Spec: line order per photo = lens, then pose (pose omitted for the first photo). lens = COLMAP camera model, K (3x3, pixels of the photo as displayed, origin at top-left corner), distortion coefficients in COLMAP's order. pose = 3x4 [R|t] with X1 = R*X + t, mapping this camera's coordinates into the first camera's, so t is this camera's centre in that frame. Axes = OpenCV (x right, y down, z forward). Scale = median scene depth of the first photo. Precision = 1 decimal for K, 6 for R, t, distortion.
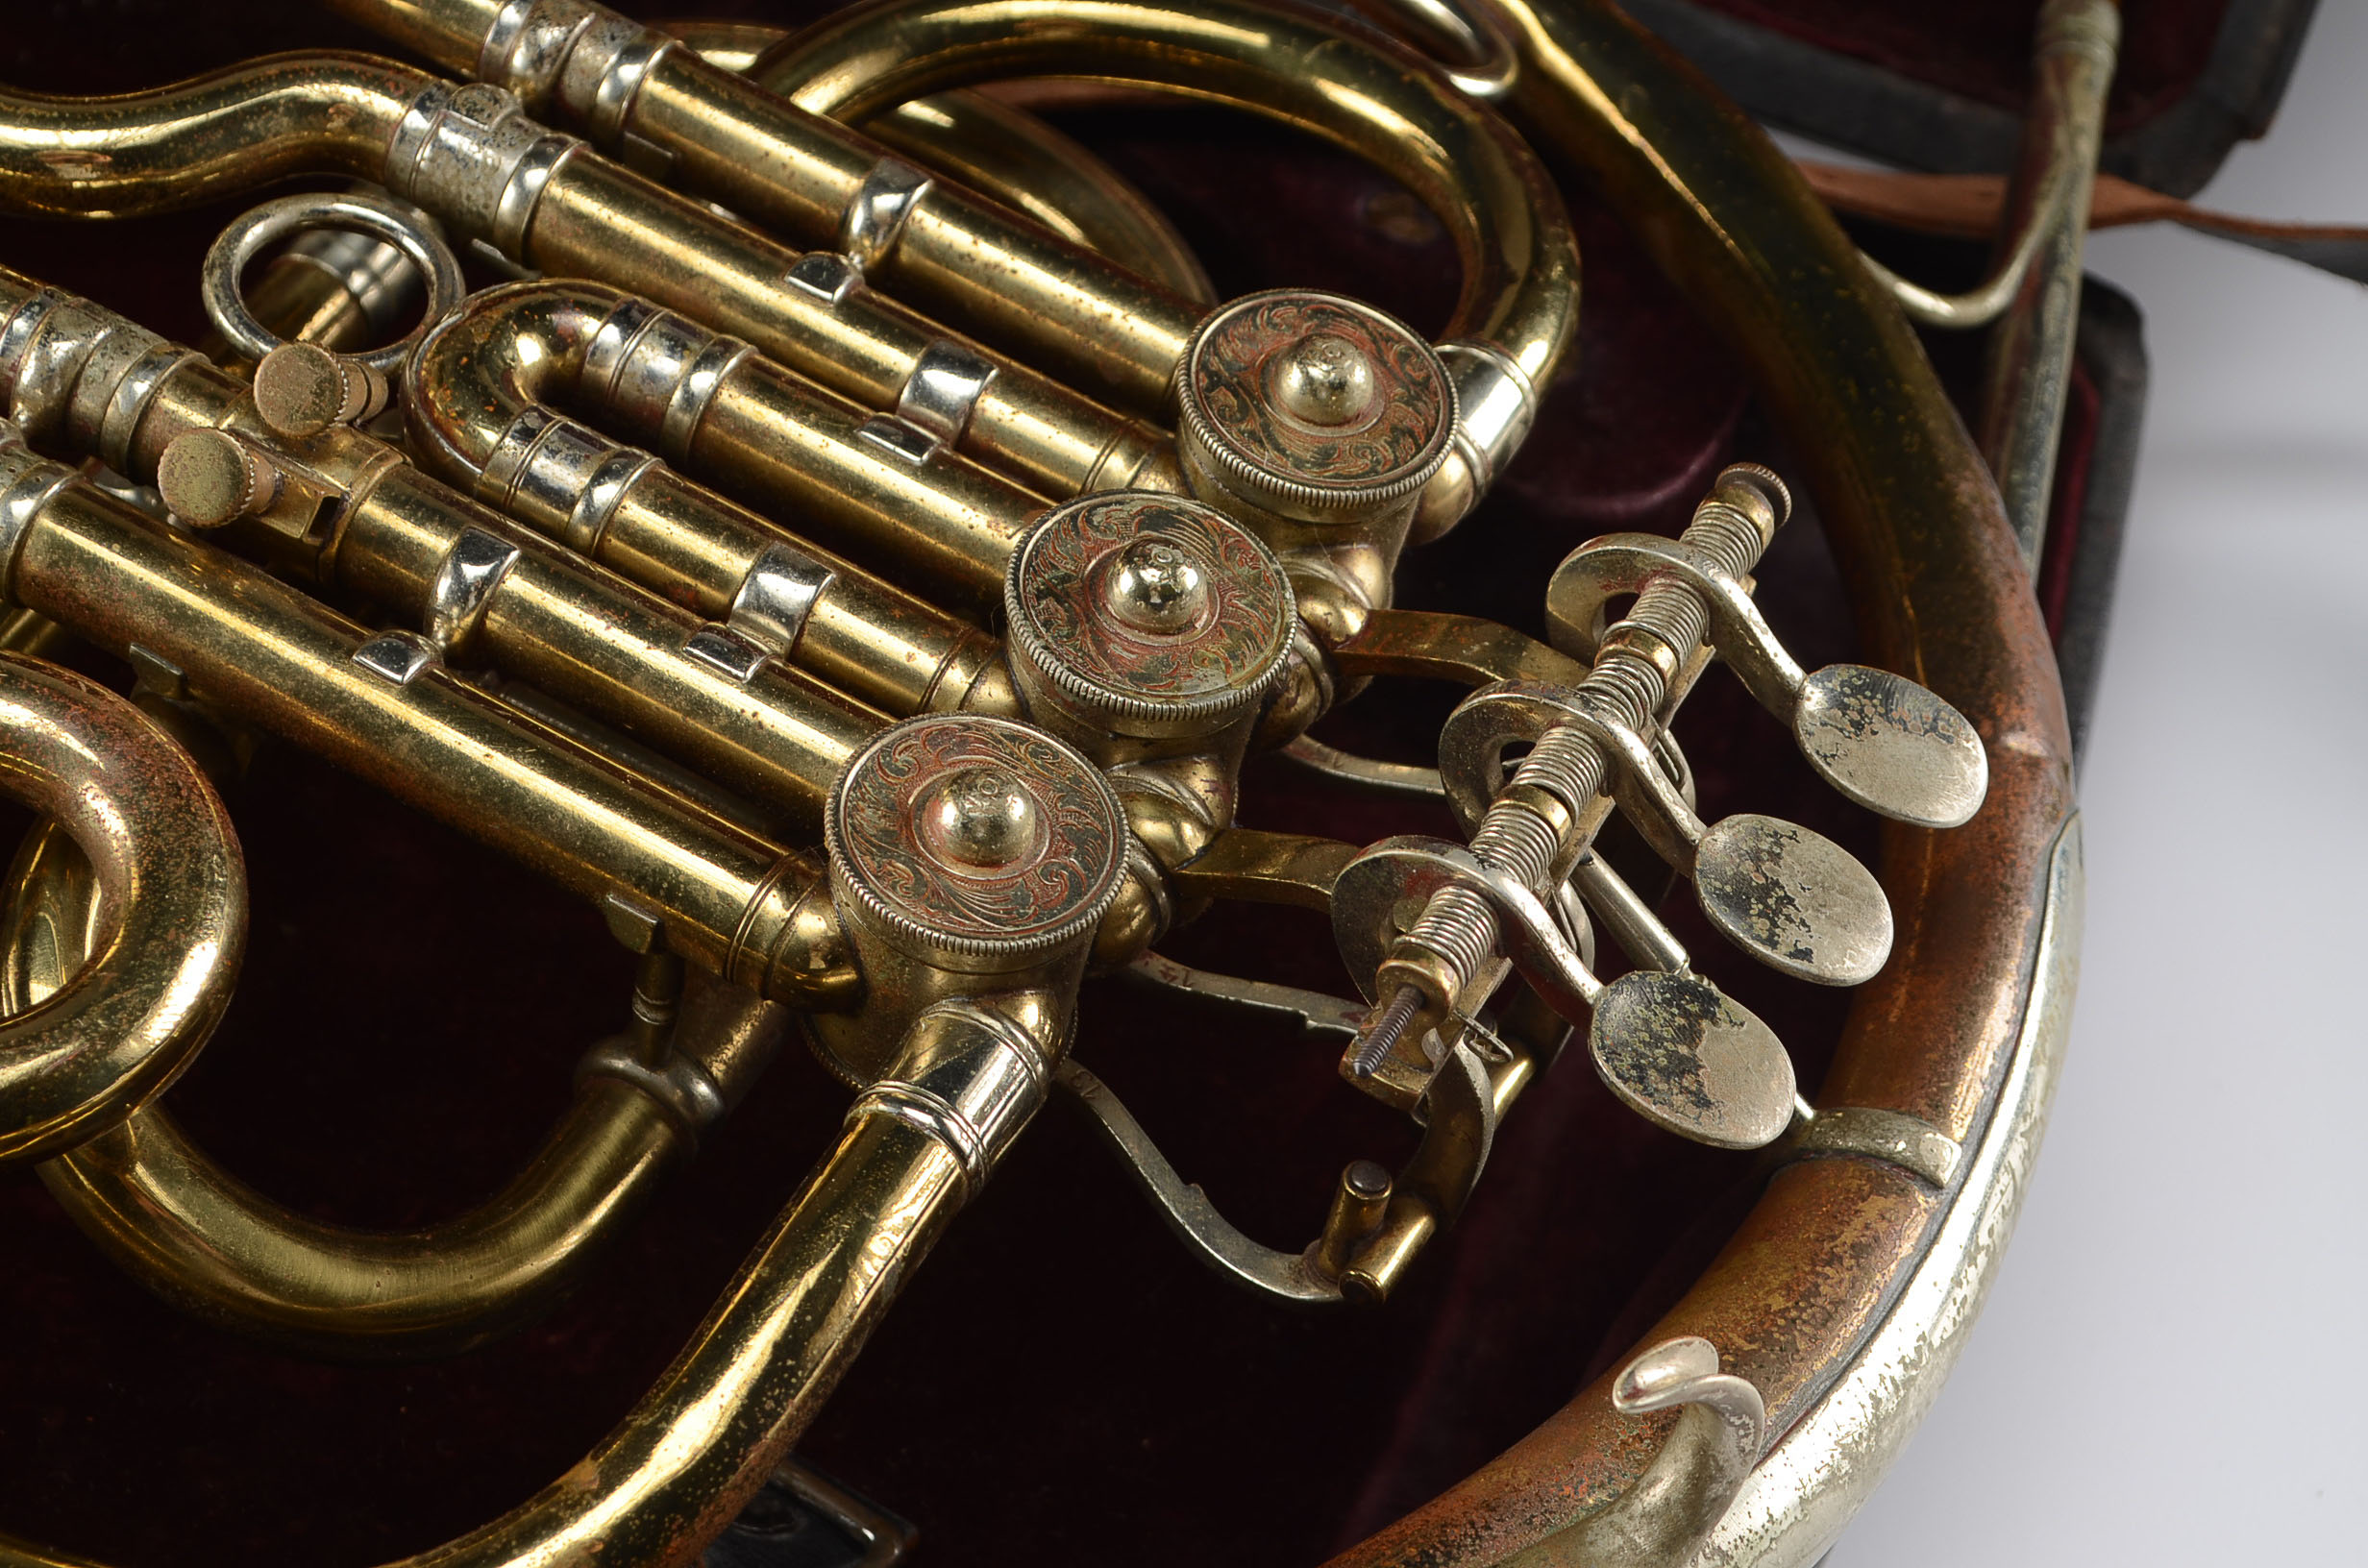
lens RADIAL K [[5686.6, 0, 1184.0], [0, 5686.6, 784.0], [0, 0, 1]] dist [-0.008569, -0.266158]
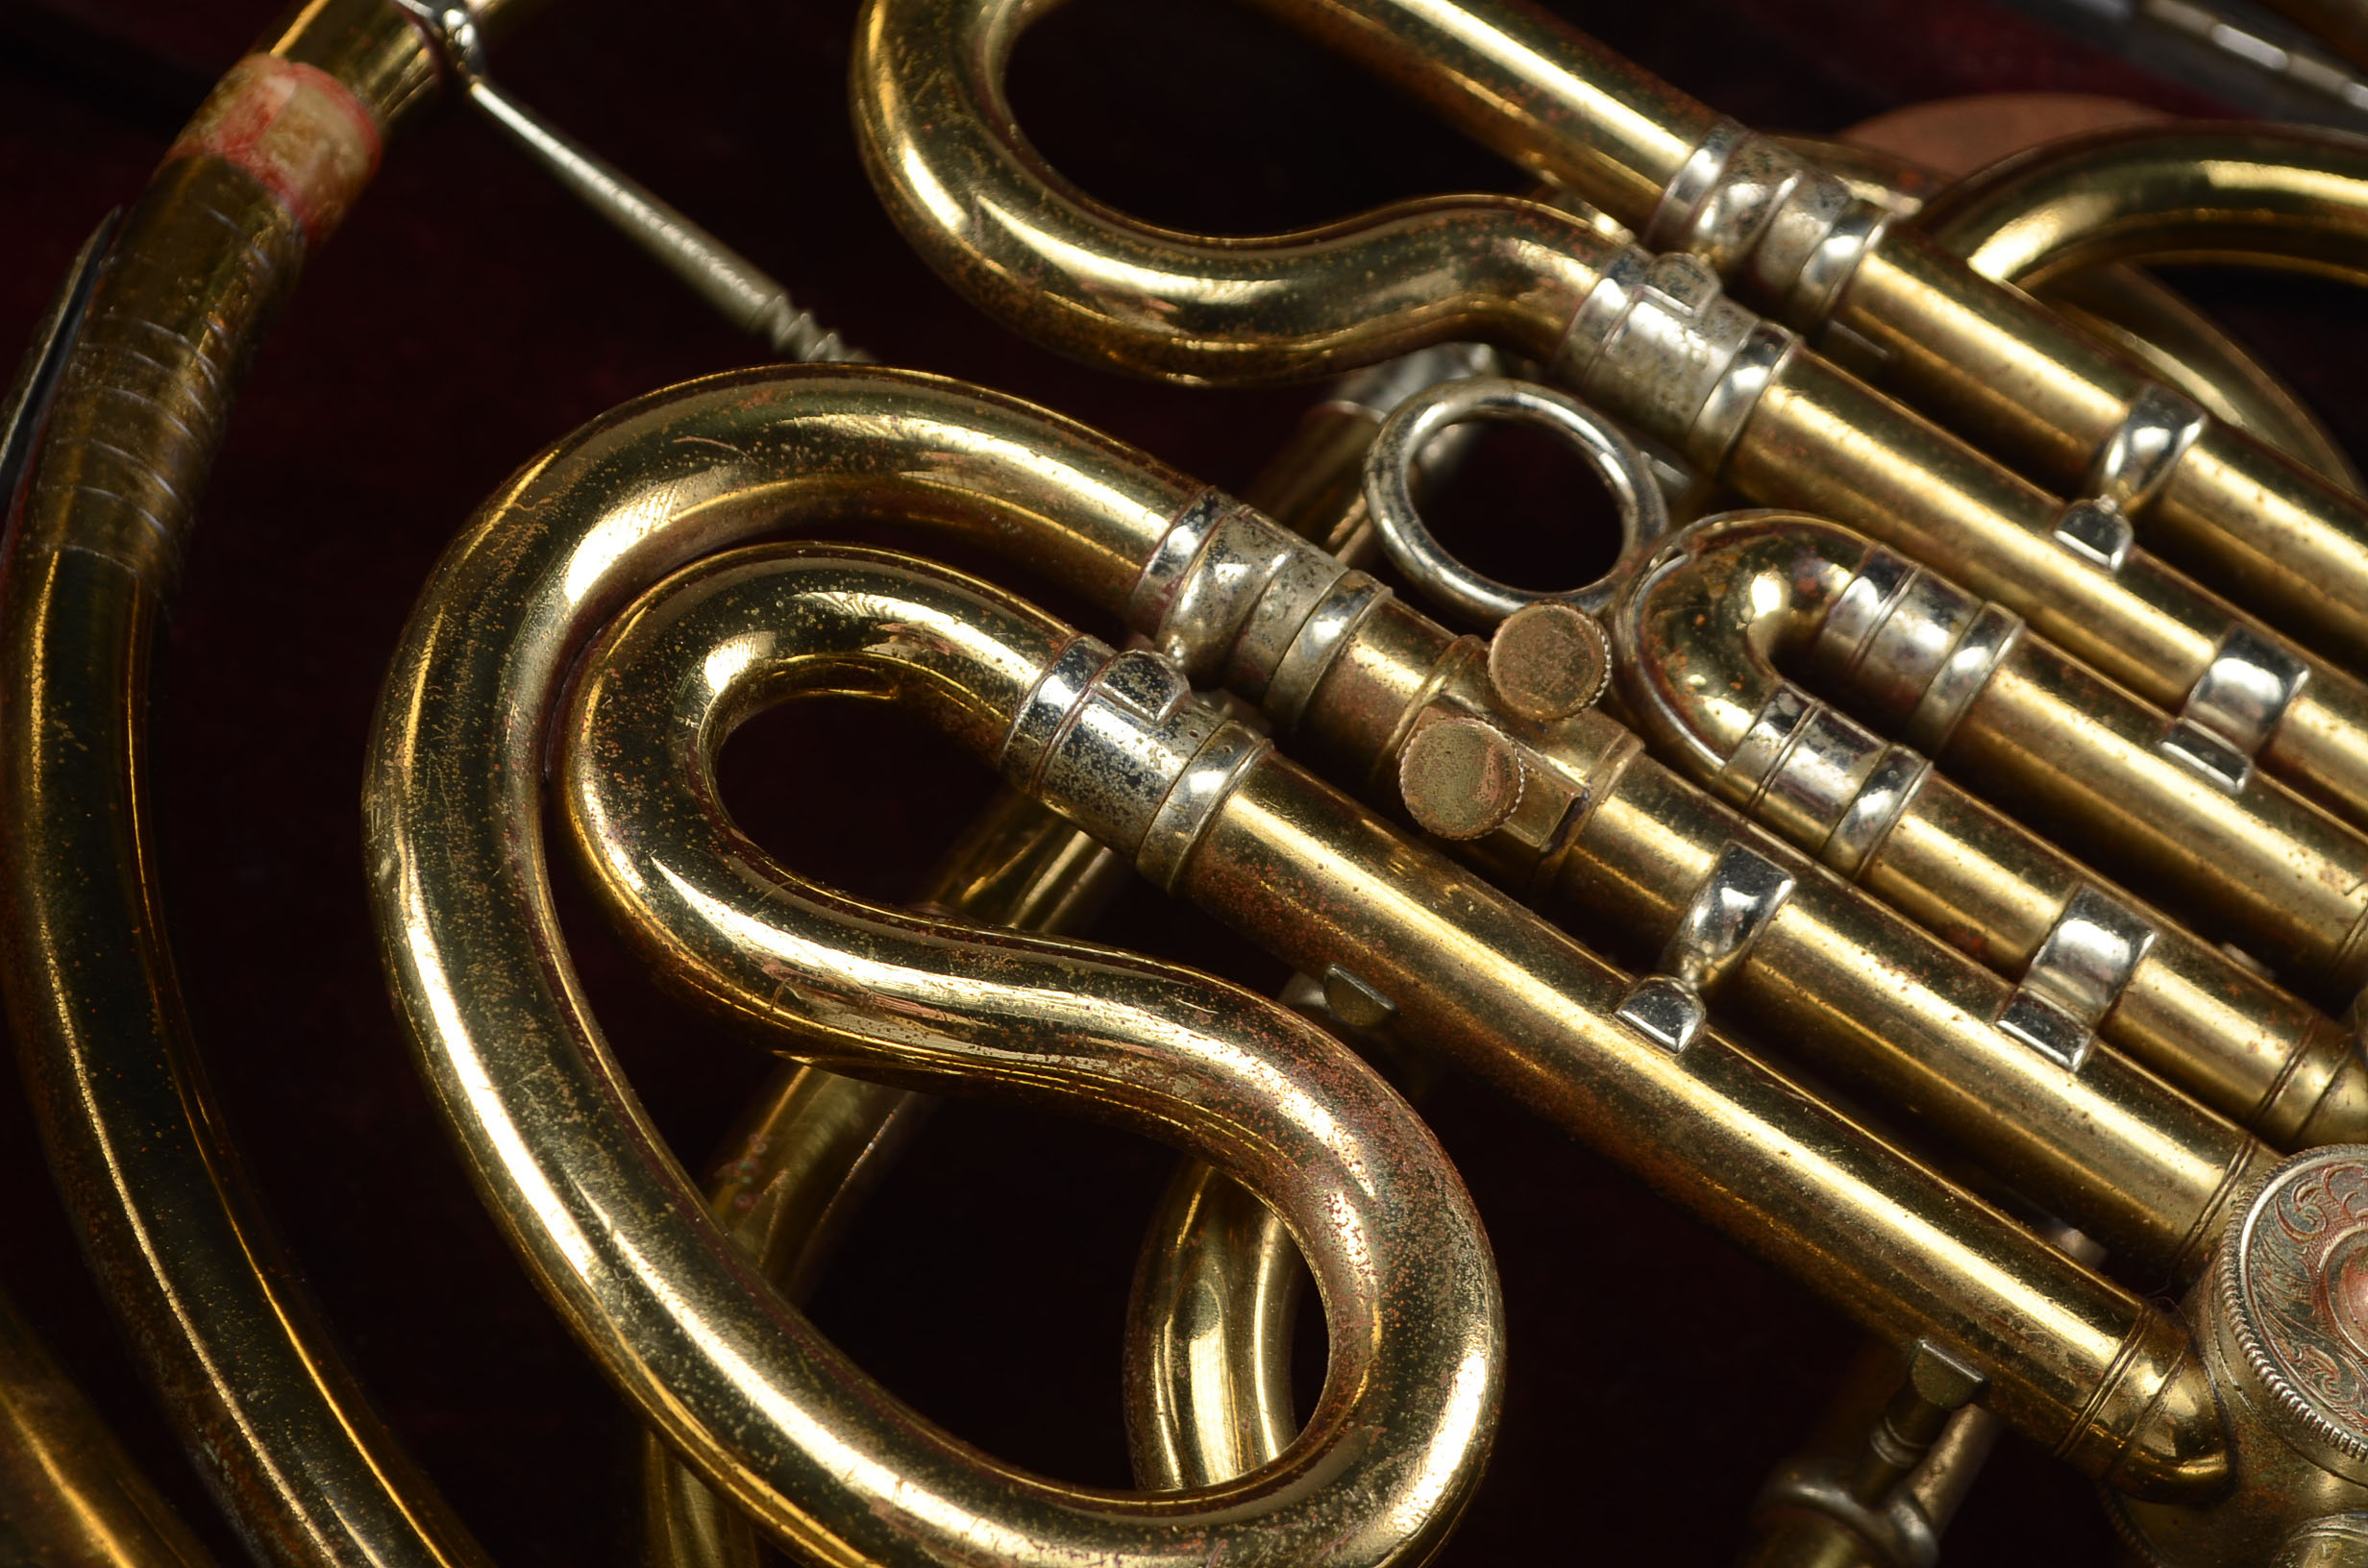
lens RADIAL K [[5686.6, 0, 1184.0], [0, 5686.6, 784.0], [0, 0, 1]] dist [-0.008569, -0.266158]
pose [[0.996332, 0.085061, 0.009362, -0.209805], [-0.085385, 0.995430, 0.042760, -0.080886], [-0.005682, -0.043402, 0.999042, 0.183394]]
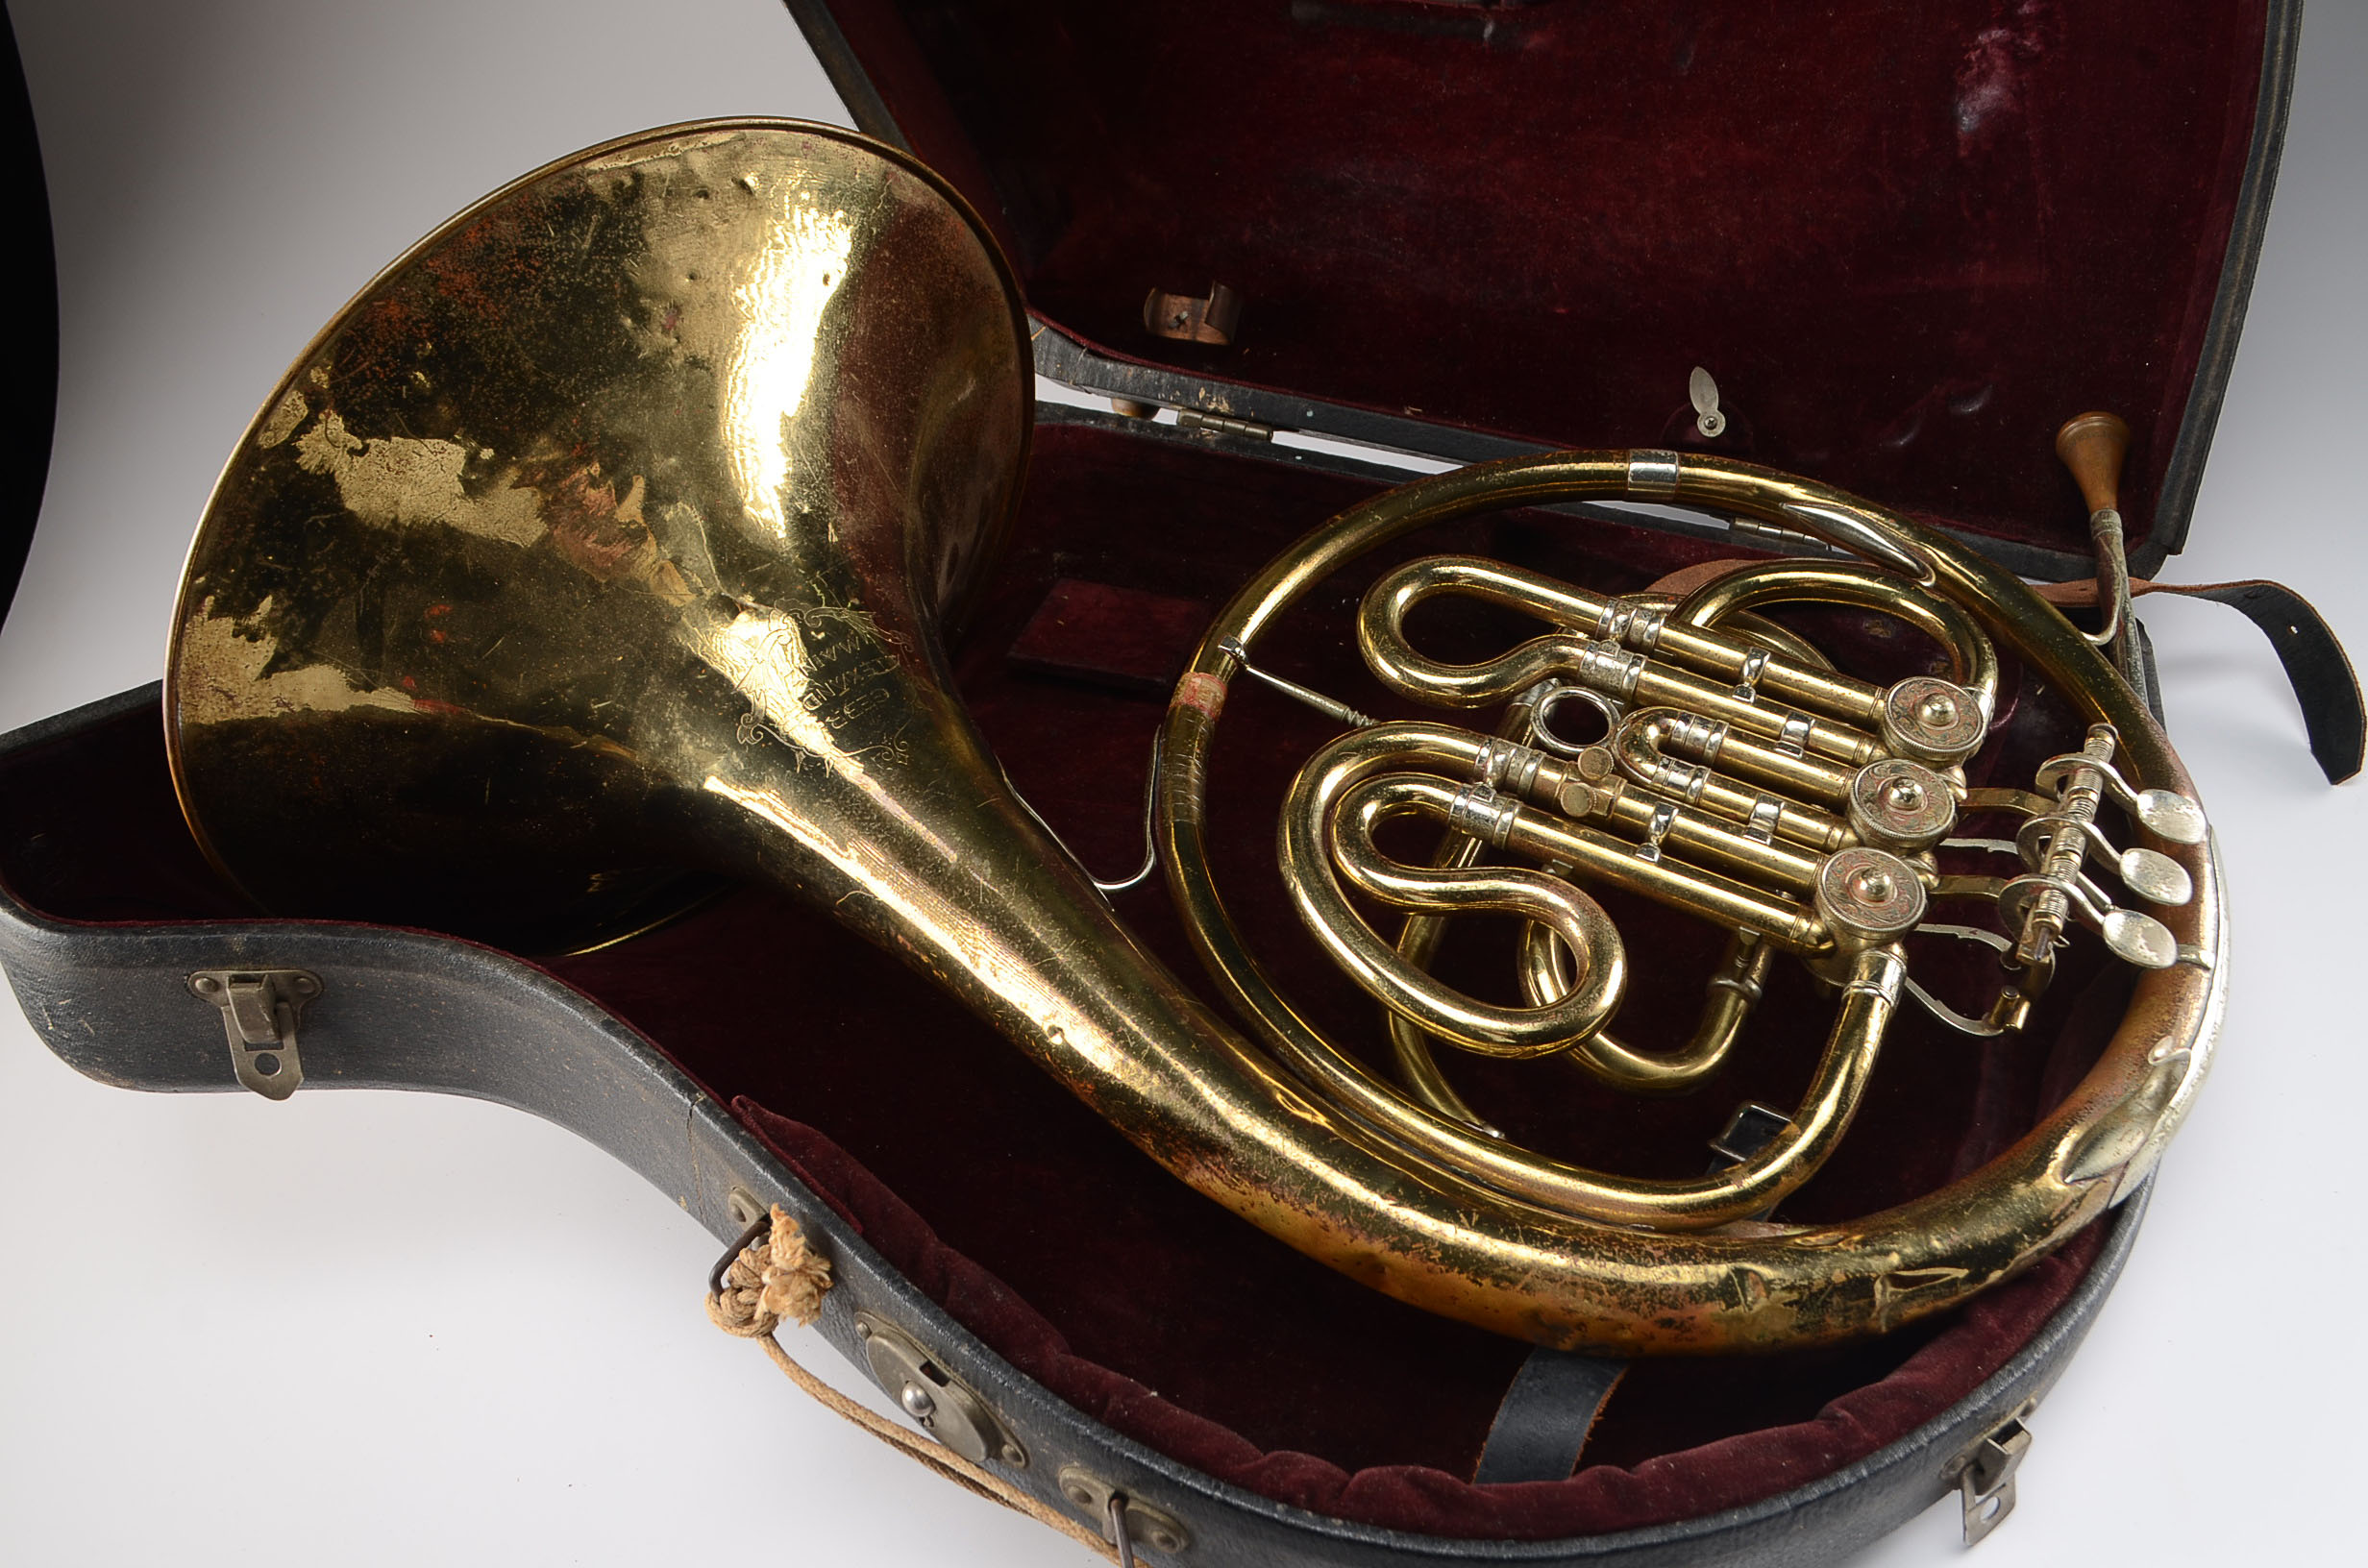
lens RADIAL K [[2386.9, 0, 1116.7], [0, 2386.9, 783.6], [0, 0, 1]] dist [-0.098216, -0.009938]
pose [[0.984221, -0.127374, -0.122823, -0.242622], [0.127233, 0.991832, -0.009024, -0.077651], [0.122969, -0.006746, 0.992388, -0.216249]]
